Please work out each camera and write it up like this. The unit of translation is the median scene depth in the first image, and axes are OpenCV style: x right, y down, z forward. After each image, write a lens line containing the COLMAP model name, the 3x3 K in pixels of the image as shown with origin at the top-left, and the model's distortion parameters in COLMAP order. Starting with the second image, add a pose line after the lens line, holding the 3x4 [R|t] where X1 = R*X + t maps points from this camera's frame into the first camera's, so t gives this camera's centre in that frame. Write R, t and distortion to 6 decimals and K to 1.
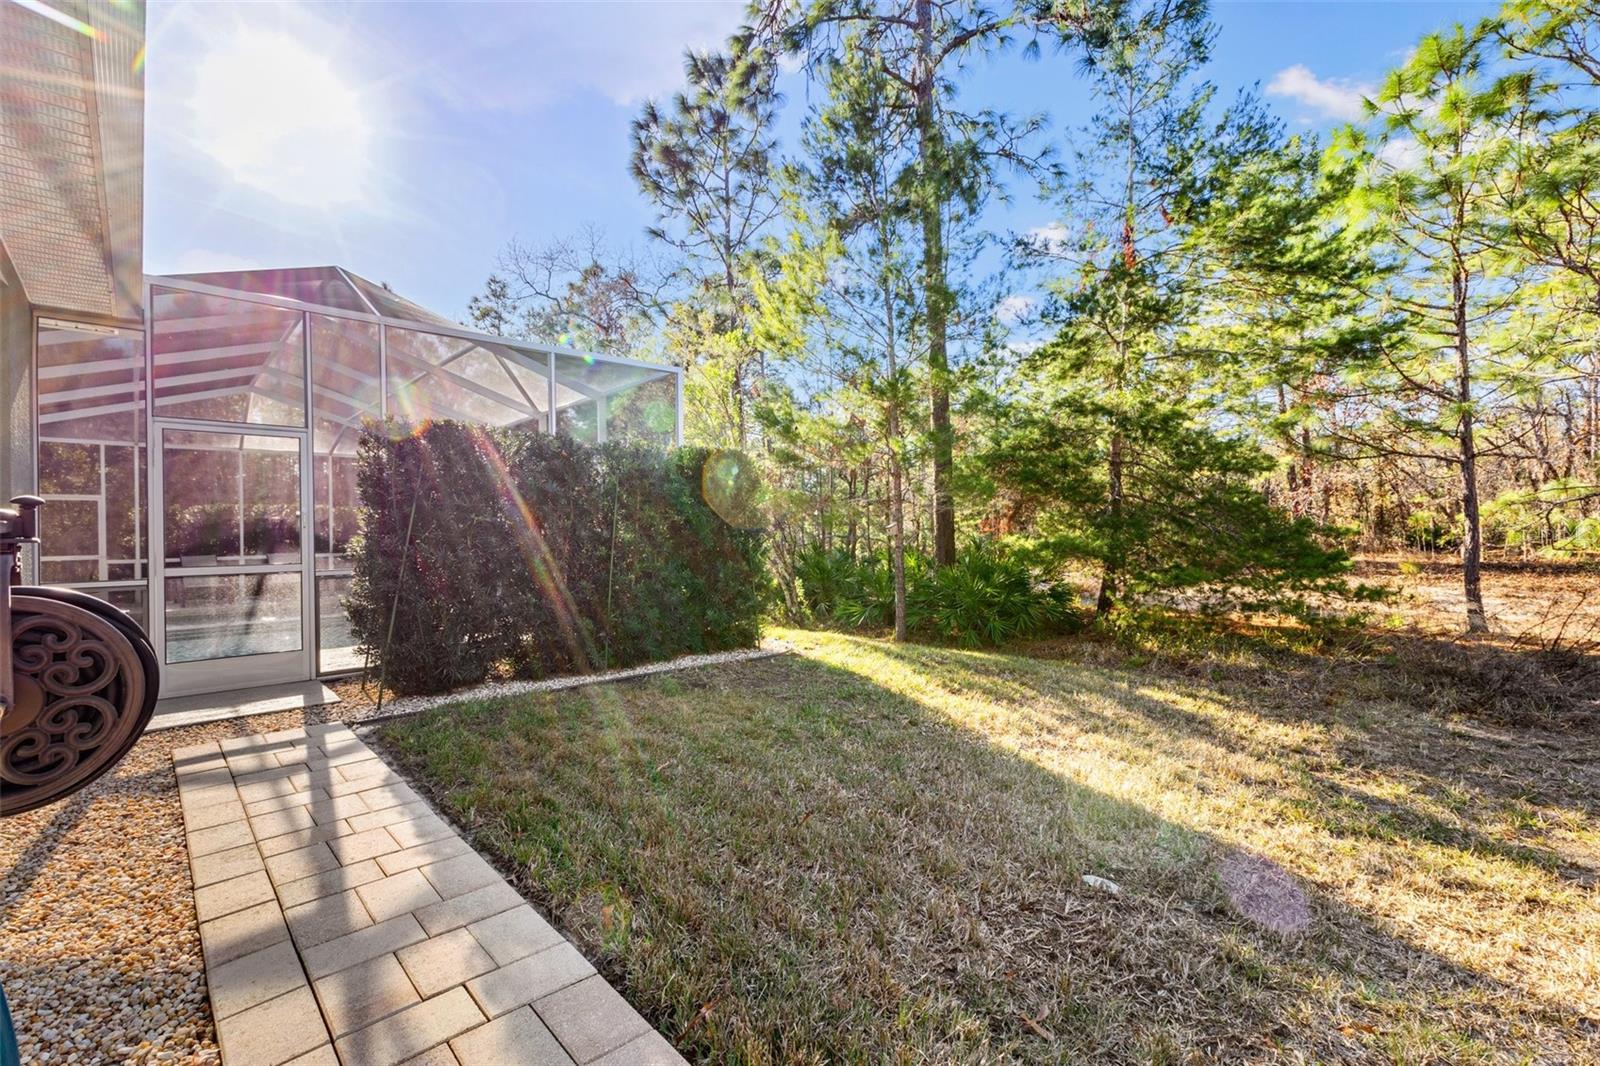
lens RADIAL K [[693.8, 0, 802.9], [0, 693.8, 526.8], [0, 0, 1]] dist [0.003662, 0.000826]
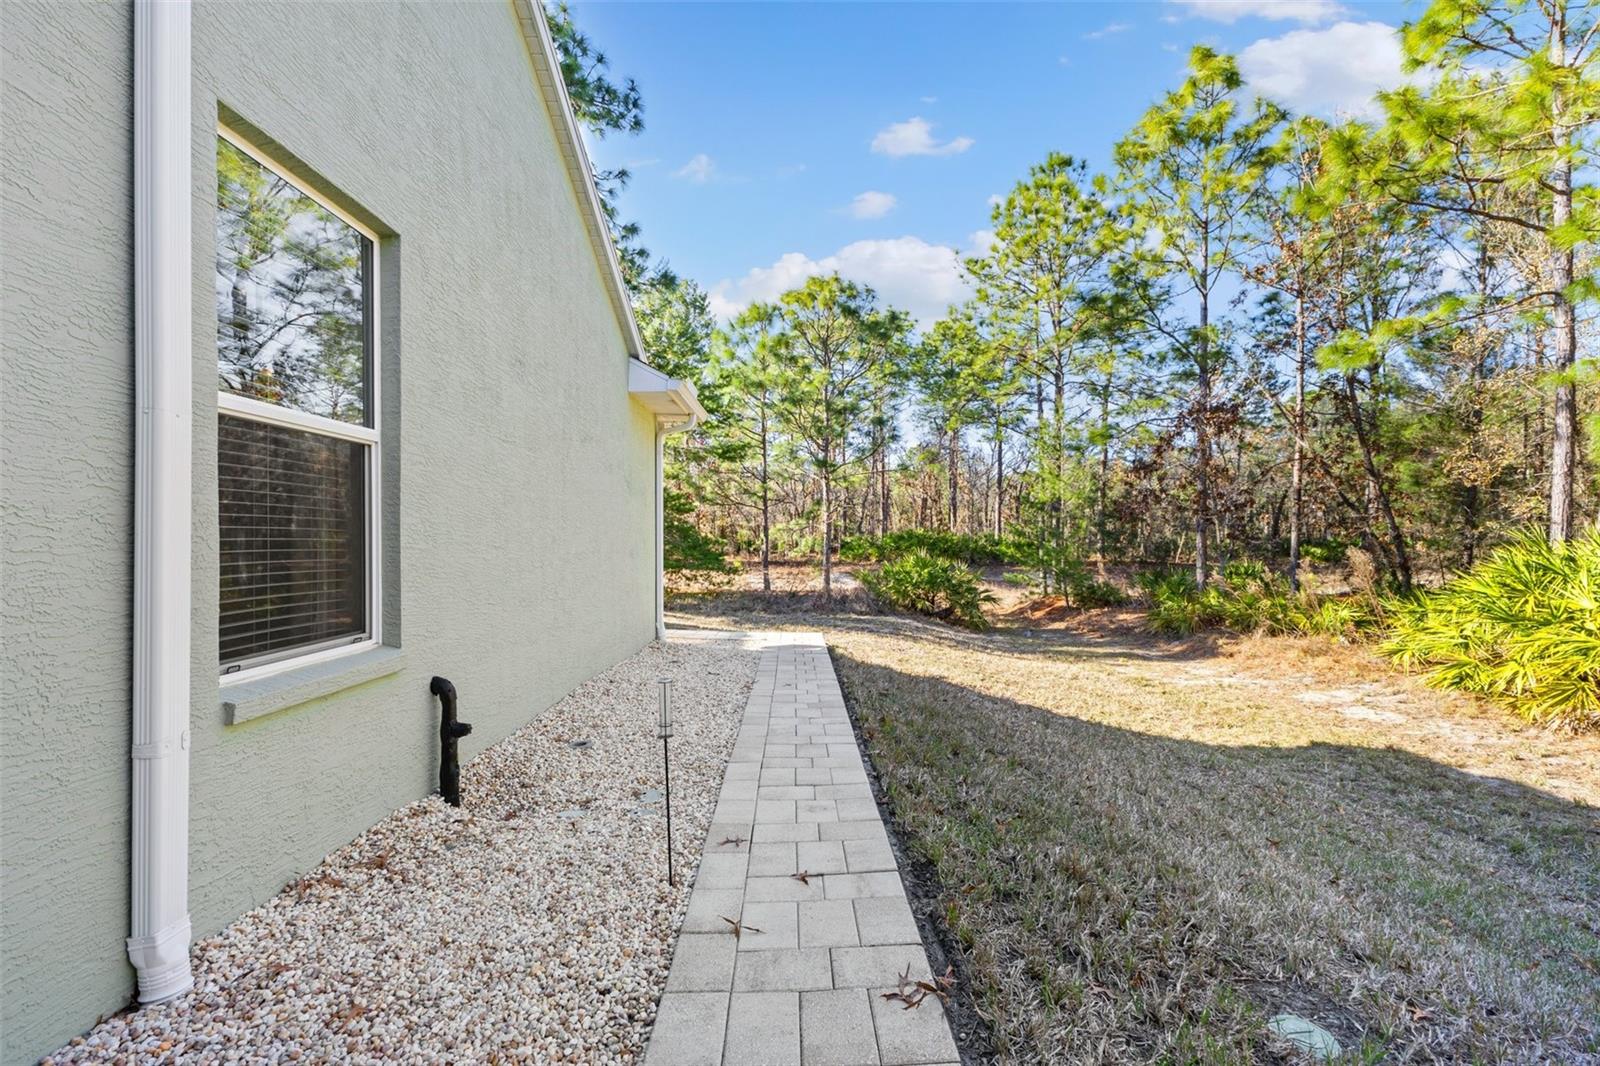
lens RADIAL K [[693.8, 0, 802.5], [0, 693.8, 534.6], [0, 0, 1]] dist [0.003662, 0.000826]
pose [[0.681472, 0.019044, 0.731596, -0.326783], [-0.018507, 0.999790, -0.008787, -0.001441], [-0.731610, -0.007552, 0.681682, -0.332736]]
